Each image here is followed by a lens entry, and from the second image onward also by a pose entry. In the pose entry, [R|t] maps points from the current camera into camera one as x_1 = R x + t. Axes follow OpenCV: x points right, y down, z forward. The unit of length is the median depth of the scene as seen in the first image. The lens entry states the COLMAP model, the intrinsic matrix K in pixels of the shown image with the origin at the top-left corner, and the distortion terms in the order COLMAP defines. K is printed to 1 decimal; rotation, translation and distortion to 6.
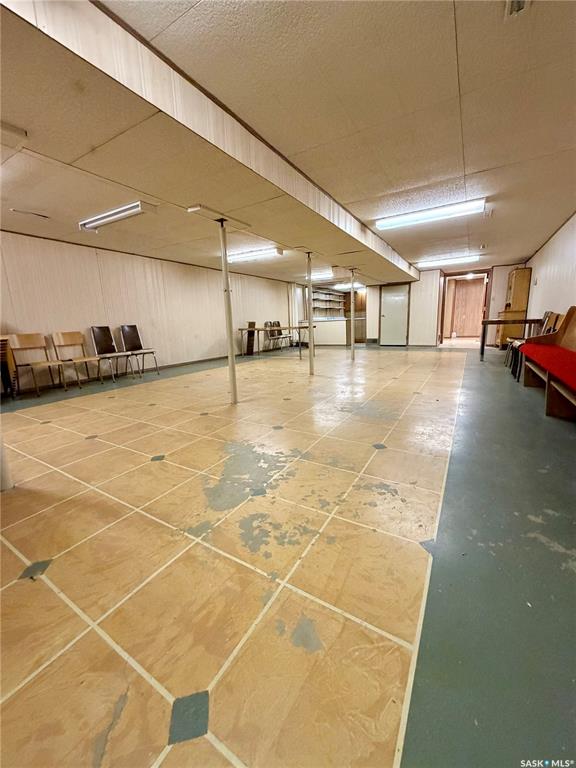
lens RADIAL K [[304.6, 0, 288.0], [0, 304.6, 383.1], [0, 0, 1]] dist [-0.002695, 0.001114]
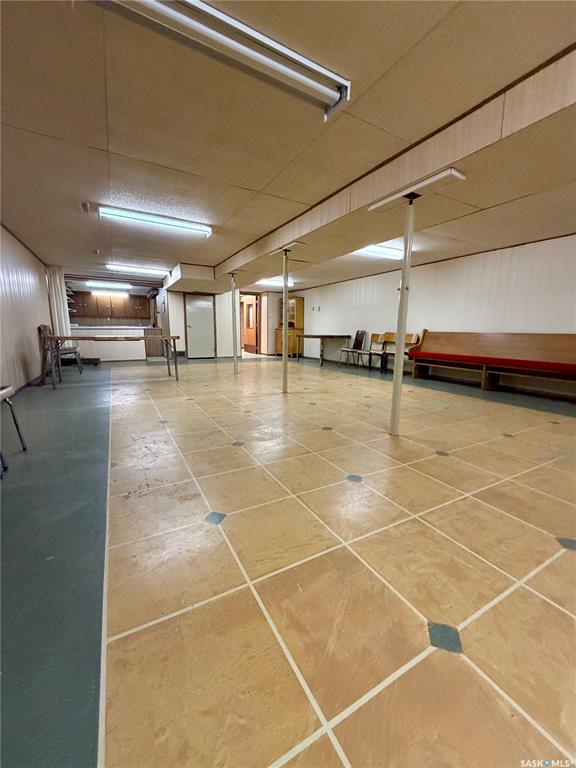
lens RADIAL K [[304.6, 0, 289.6], [0, 304.6, 384.4], [0, 0, 1]] dist [-0.002695, 0.001114]
pose [[0.491152, -0.106197, 0.864576, -0.356223], [0.136850, 0.989622, 0.043814, -0.048874], [-0.860257, 0.096798, 0.500588, 0.308993]]
